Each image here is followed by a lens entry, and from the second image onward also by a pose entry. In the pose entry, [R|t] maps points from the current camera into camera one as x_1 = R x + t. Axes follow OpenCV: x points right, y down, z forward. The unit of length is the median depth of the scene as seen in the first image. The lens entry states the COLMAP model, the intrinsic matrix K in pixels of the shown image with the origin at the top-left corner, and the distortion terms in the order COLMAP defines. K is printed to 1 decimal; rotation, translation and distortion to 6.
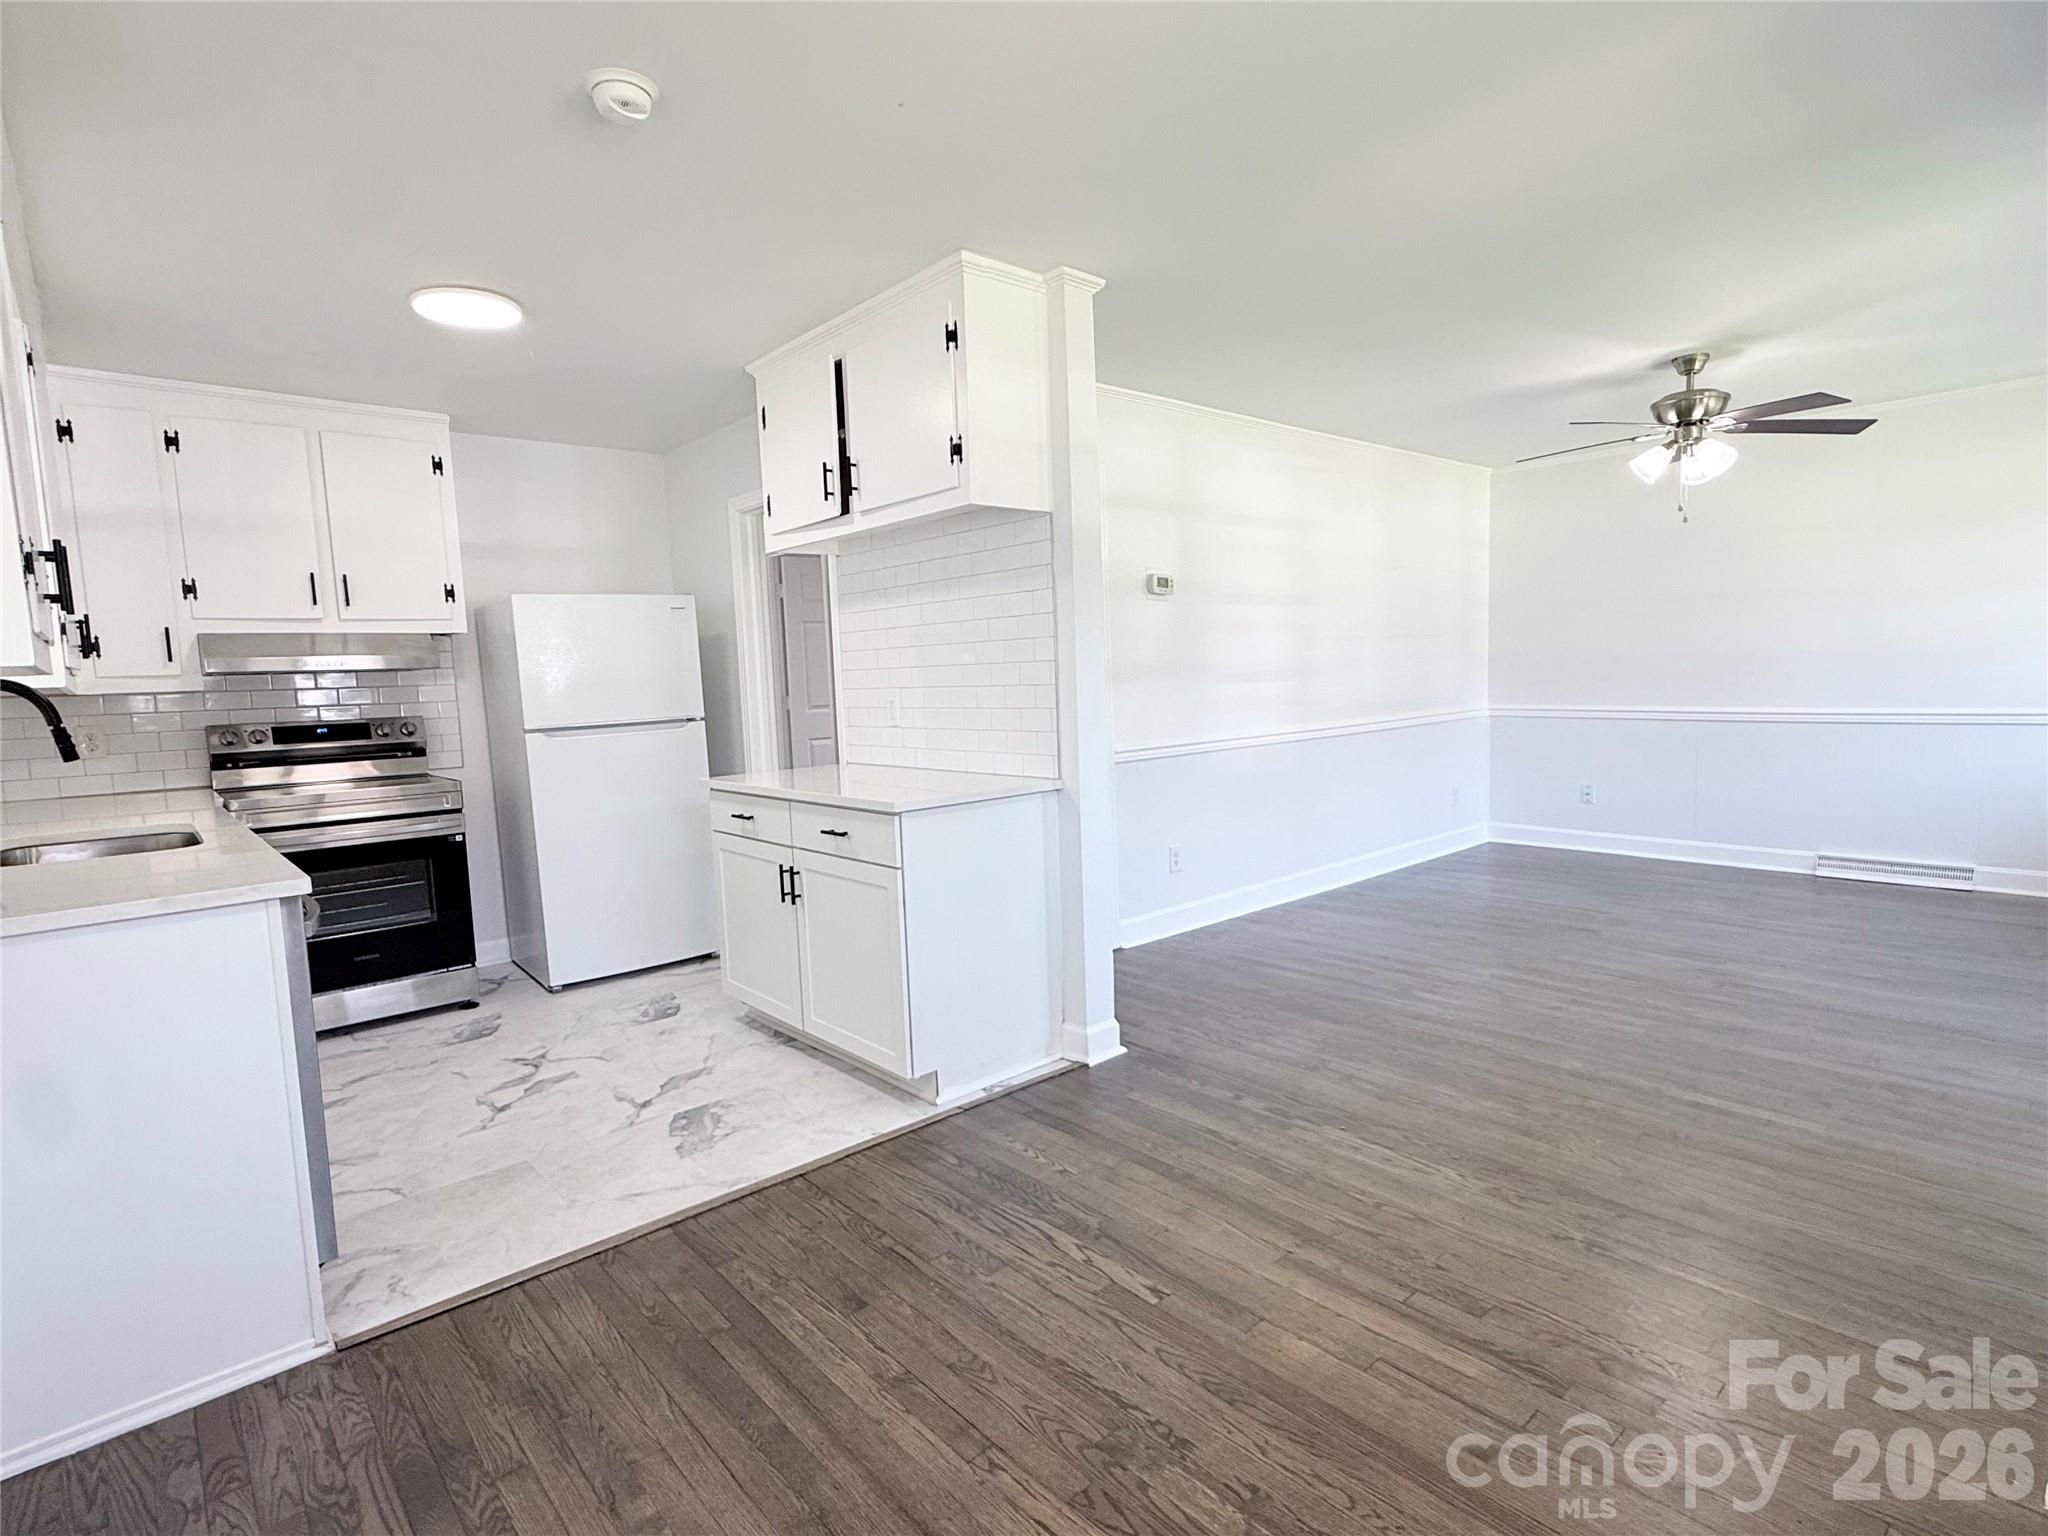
lens RADIAL K [[1032.6, 0, 1025.2], [0, 1032.6, 771.1], [0, 0, 1]] dist [0.000001, 0.000598]
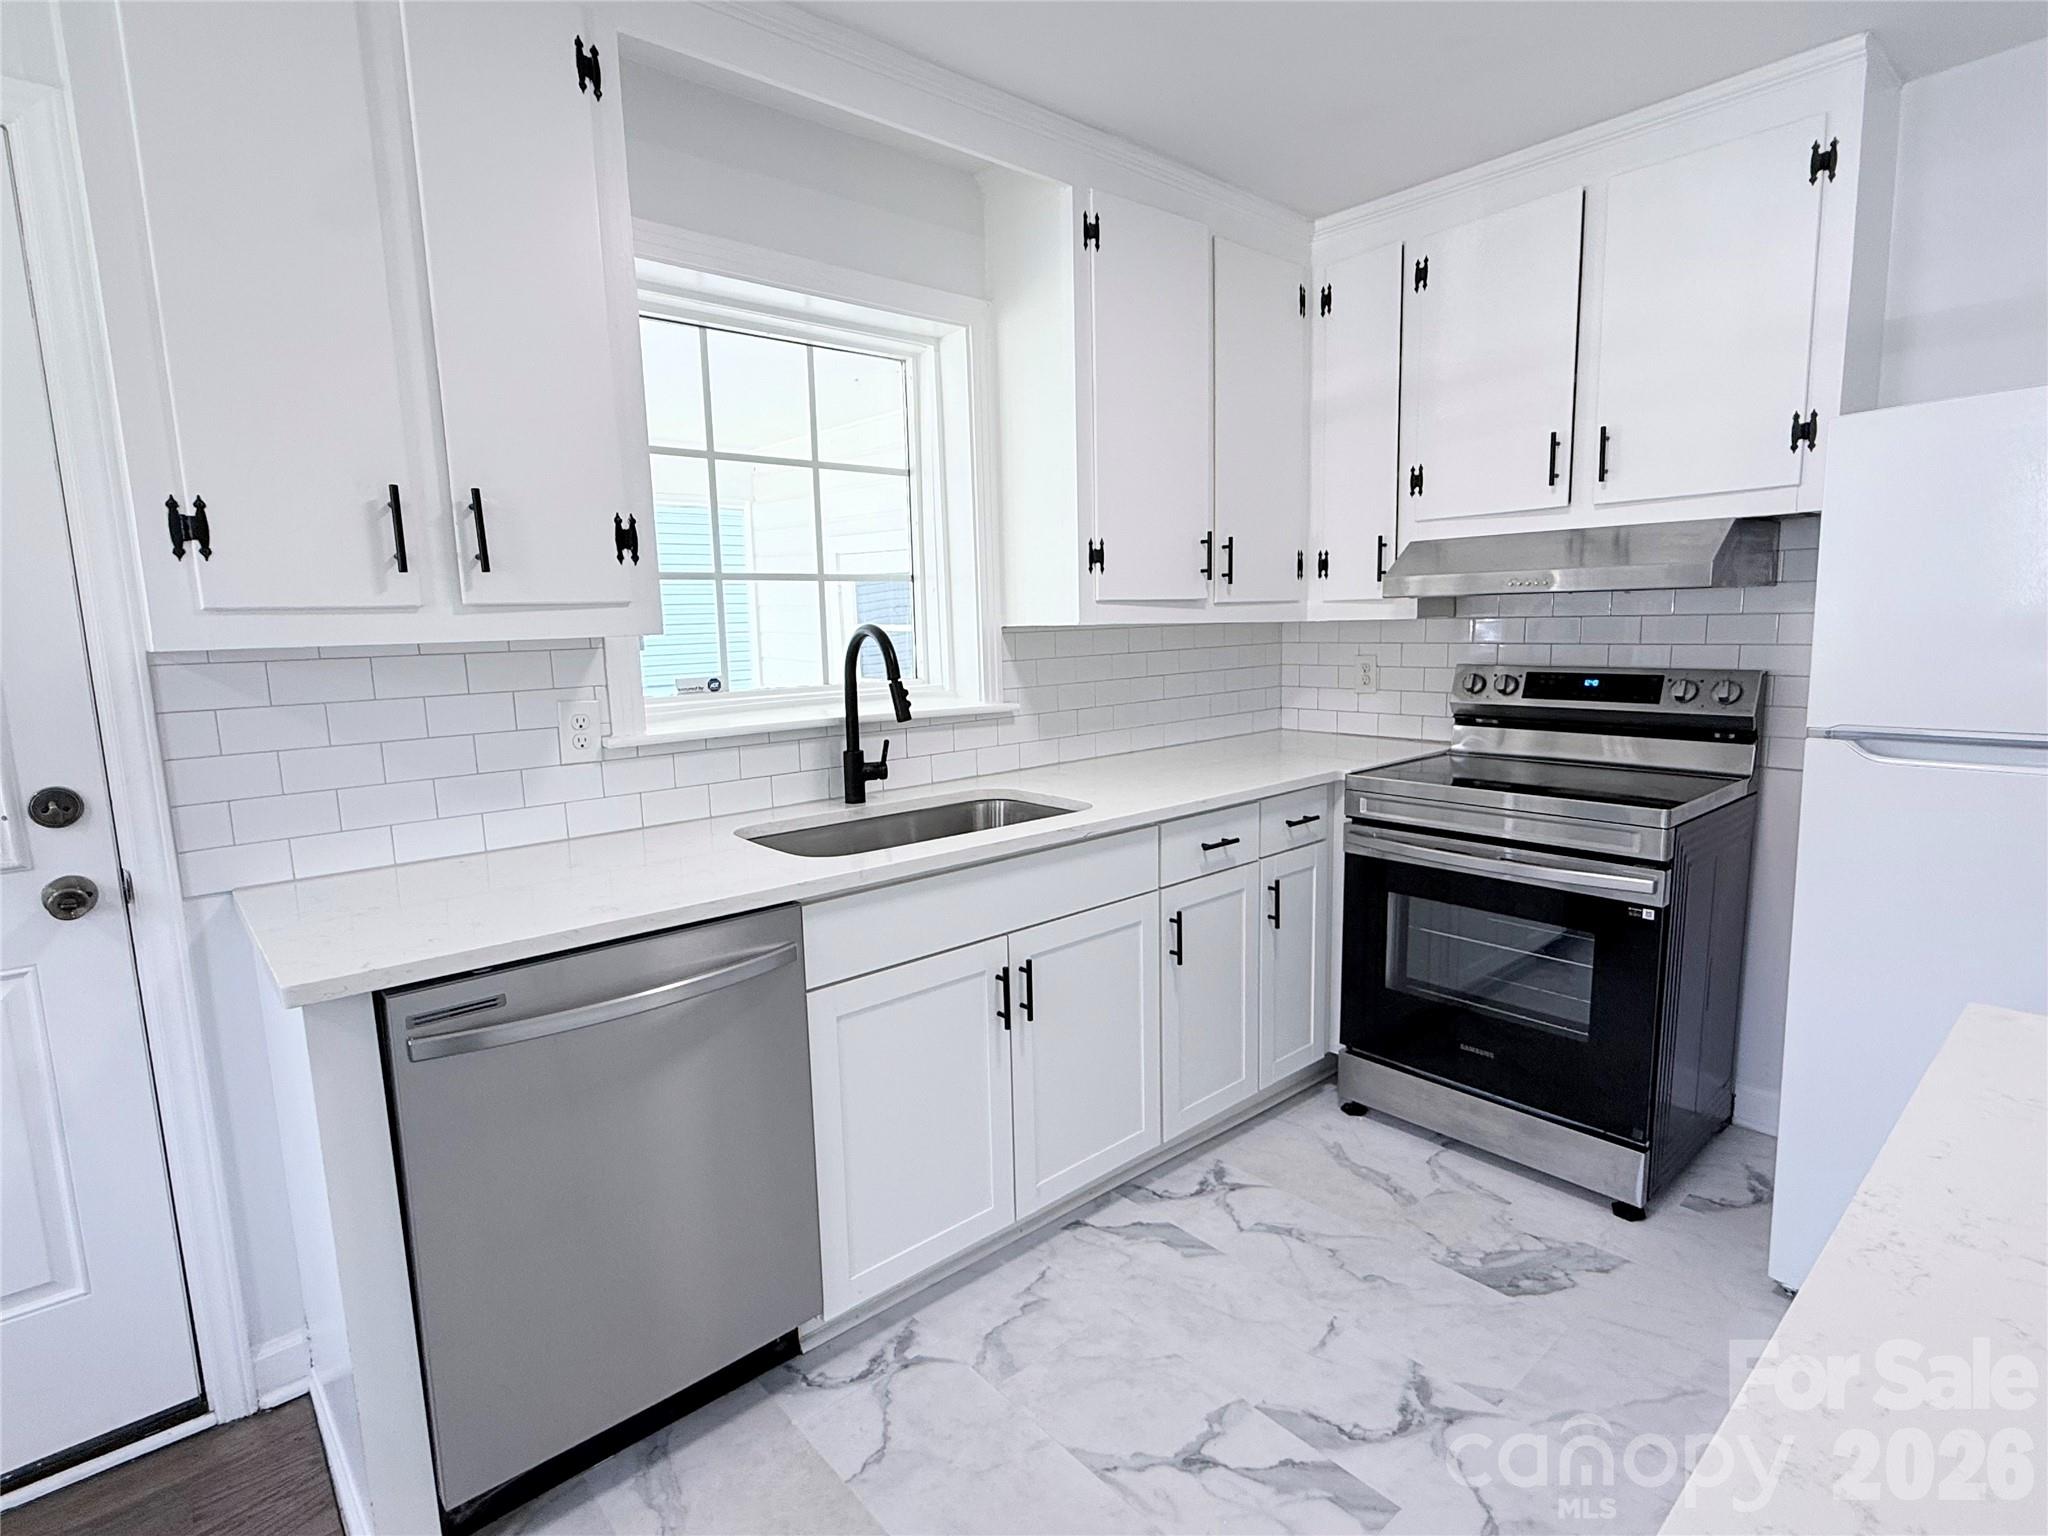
lens RADIAL K [[1032.6, 0, 1019.1], [0, 1032.6, 768.2], [0, 0, 1]] dist [0.000001, 0.000598]
pose [[-0.006018, 0.183012, -0.983092, -0.043402], [-0.068719, 0.980710, 0.182989, -0.089366], [0.997618, 0.068658, 0.006674, 0.718681]]
